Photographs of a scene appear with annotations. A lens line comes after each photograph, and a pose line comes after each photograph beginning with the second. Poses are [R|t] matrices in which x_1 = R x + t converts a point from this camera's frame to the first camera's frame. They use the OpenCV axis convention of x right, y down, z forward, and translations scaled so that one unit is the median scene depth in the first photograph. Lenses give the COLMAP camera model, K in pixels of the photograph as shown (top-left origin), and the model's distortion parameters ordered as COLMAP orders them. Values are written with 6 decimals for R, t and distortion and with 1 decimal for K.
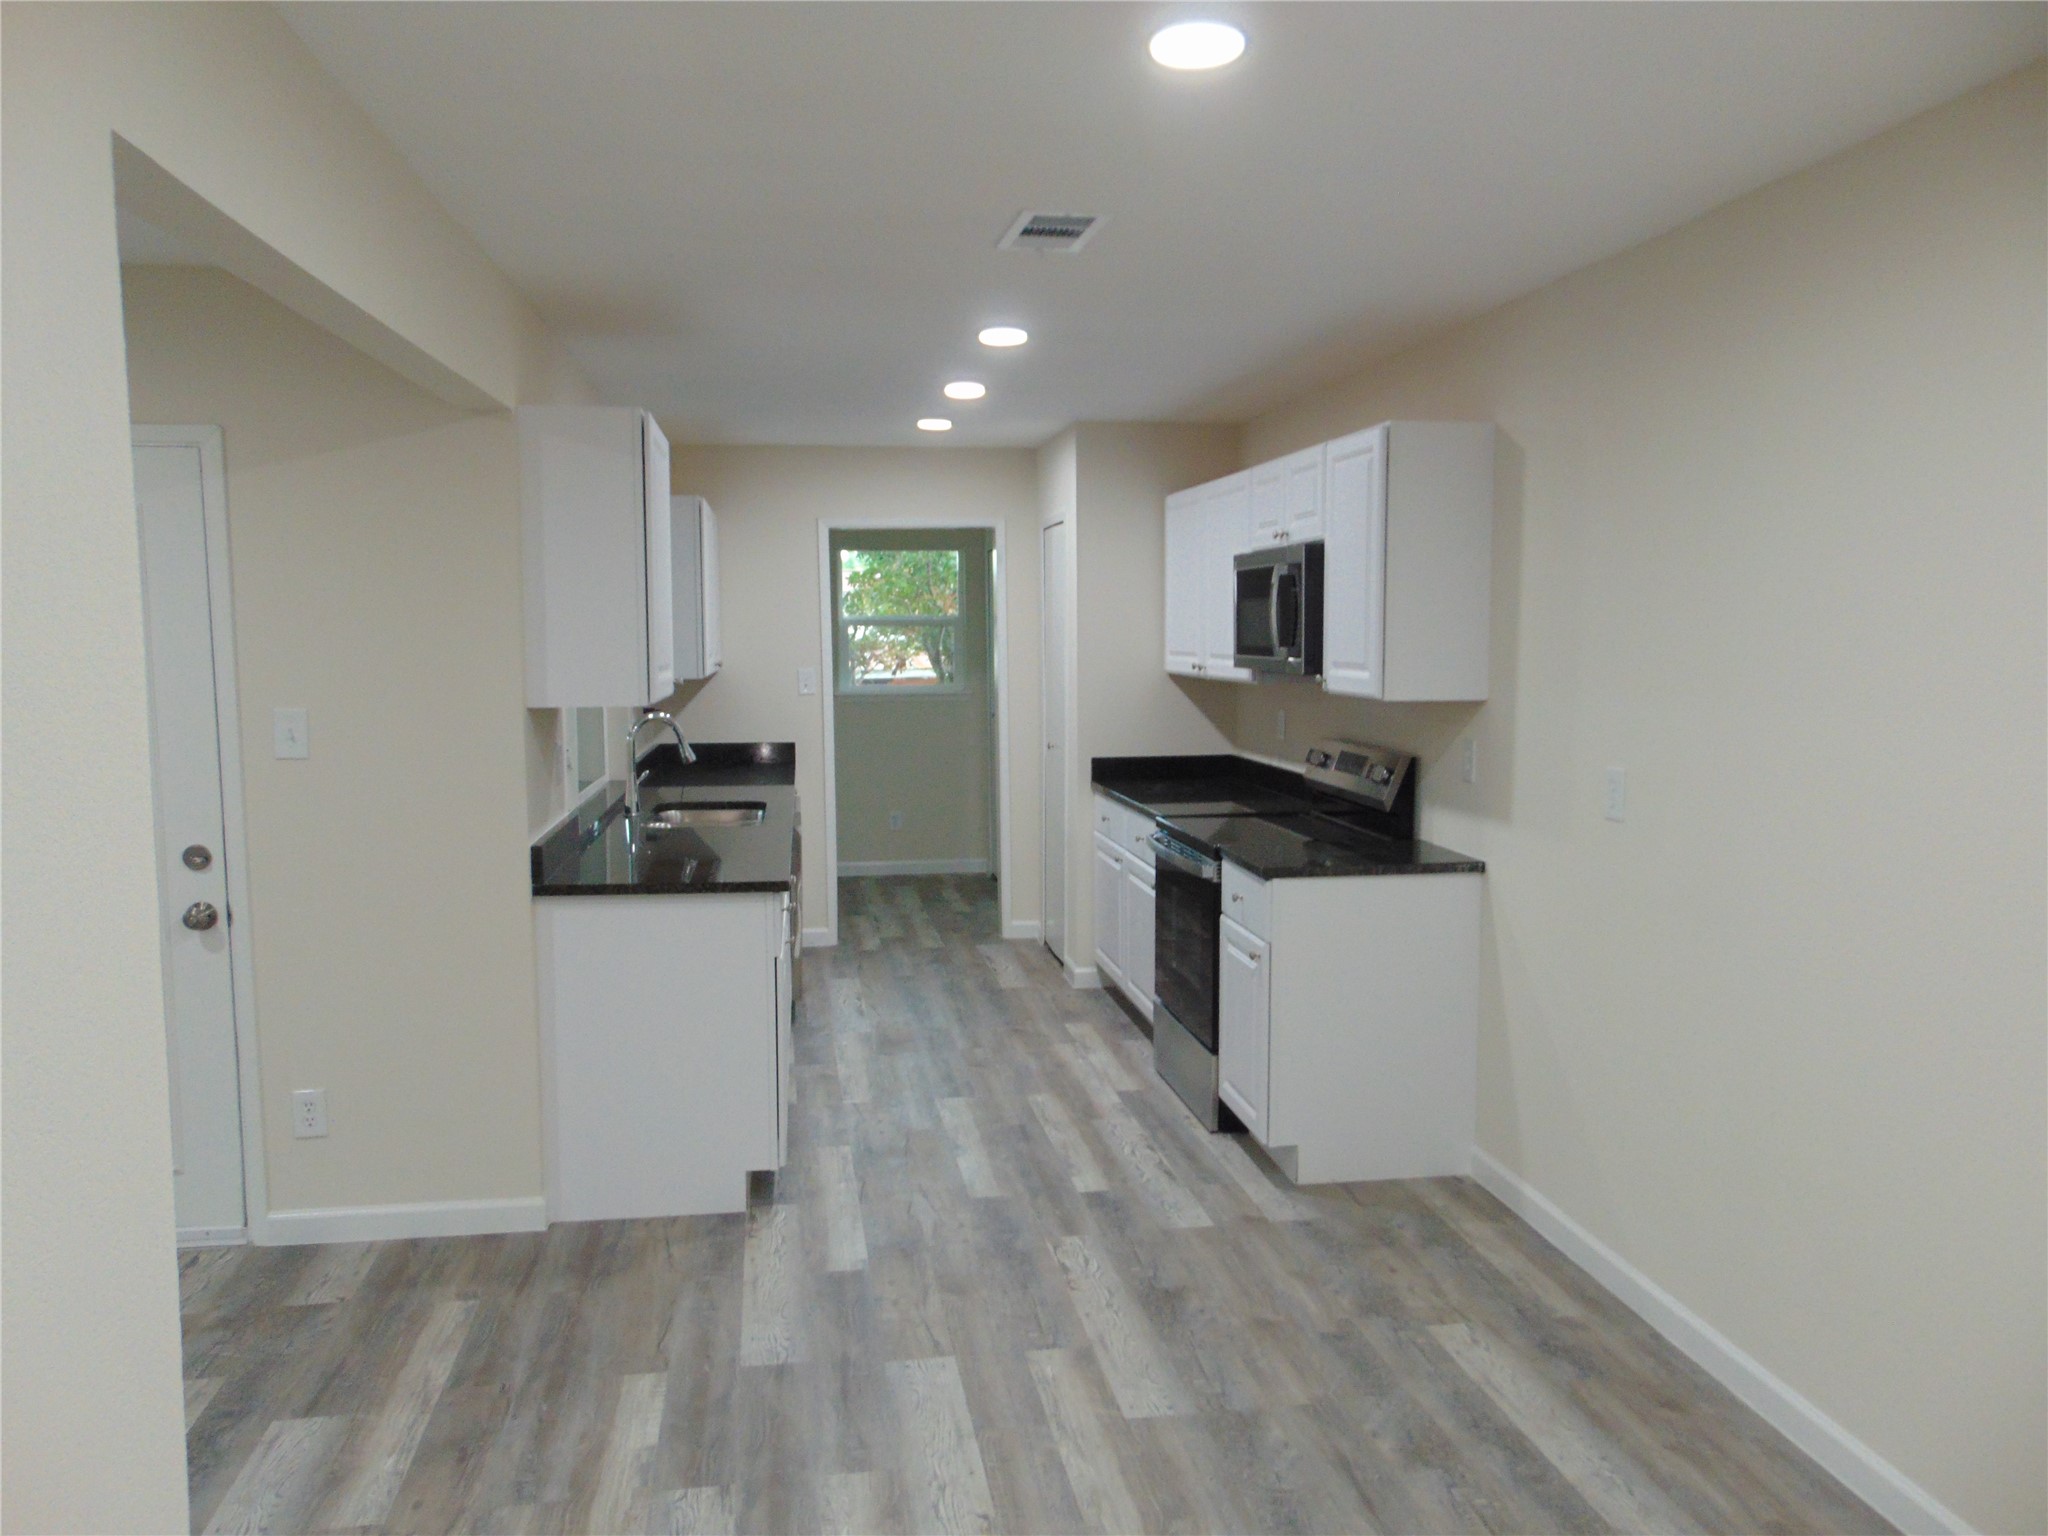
lens RADIAL K [[1533.8, 0, 1023.5], [0, 1533.8, 781.7], [0, 0, 1]] dist [-0.011402, 0.063413]
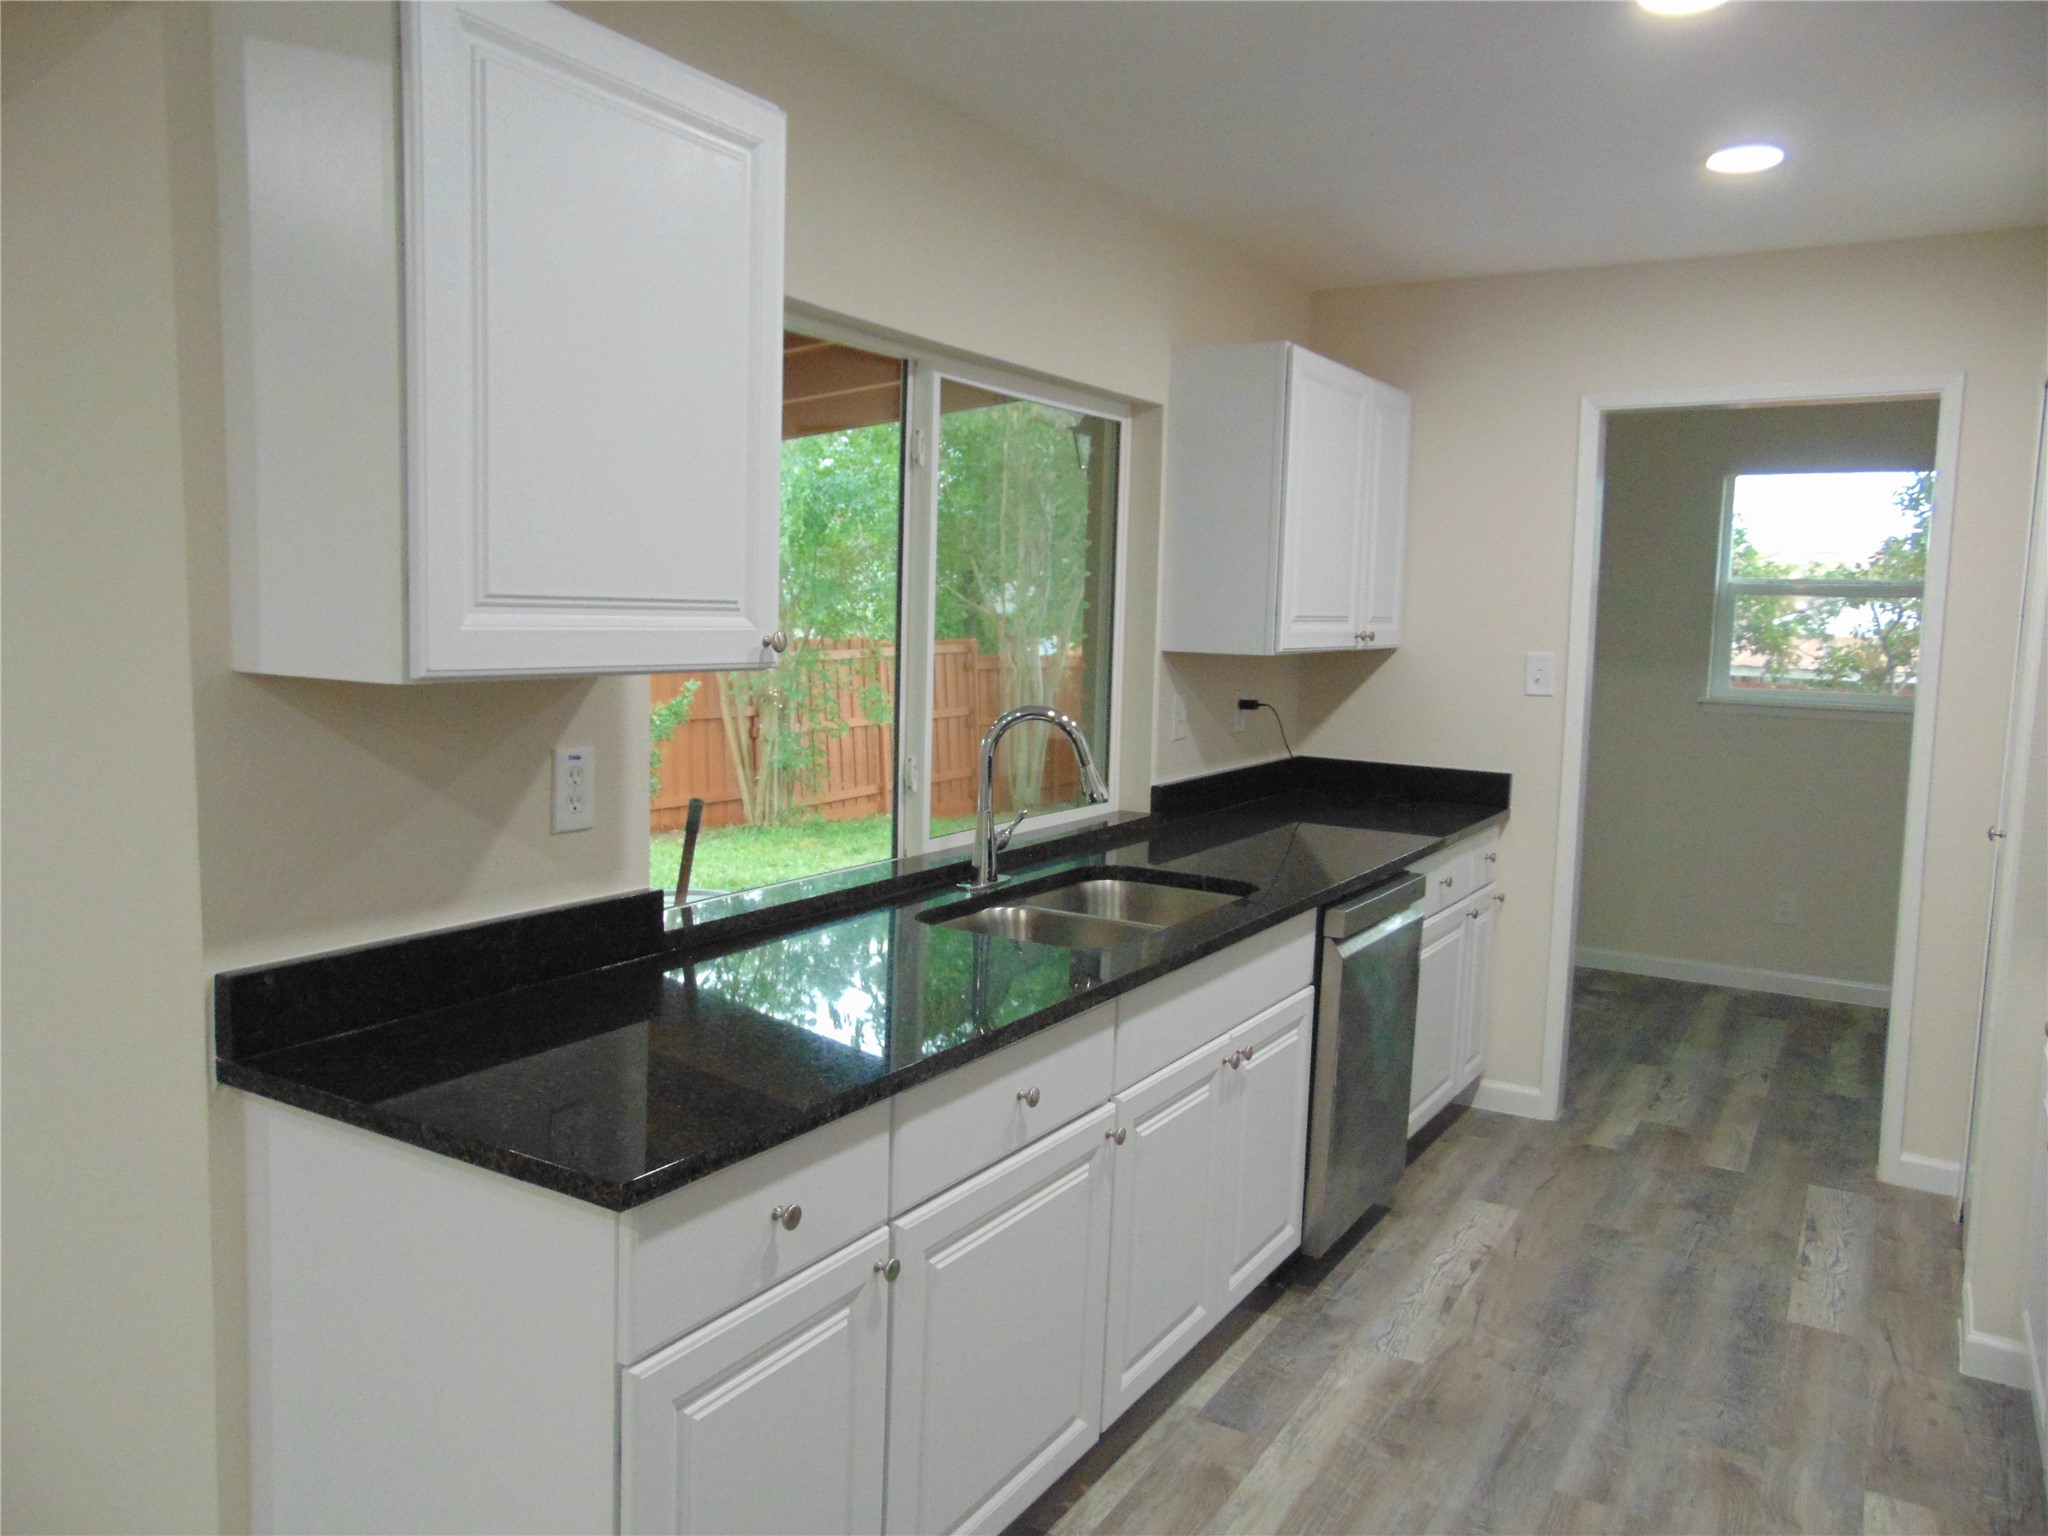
lens RADIAL K [[1540.2, 0, 1019.5], [0, 1540.2, 770.1], [0, 0, 1]] dist [-0.033524, 0.077959]
pose [[0.777557, 0.093986, -0.621749, 0.116257], [-0.092633, 0.995100, 0.034577, -0.046856], [0.621952, 0.030709, 0.782453, 0.634426]]
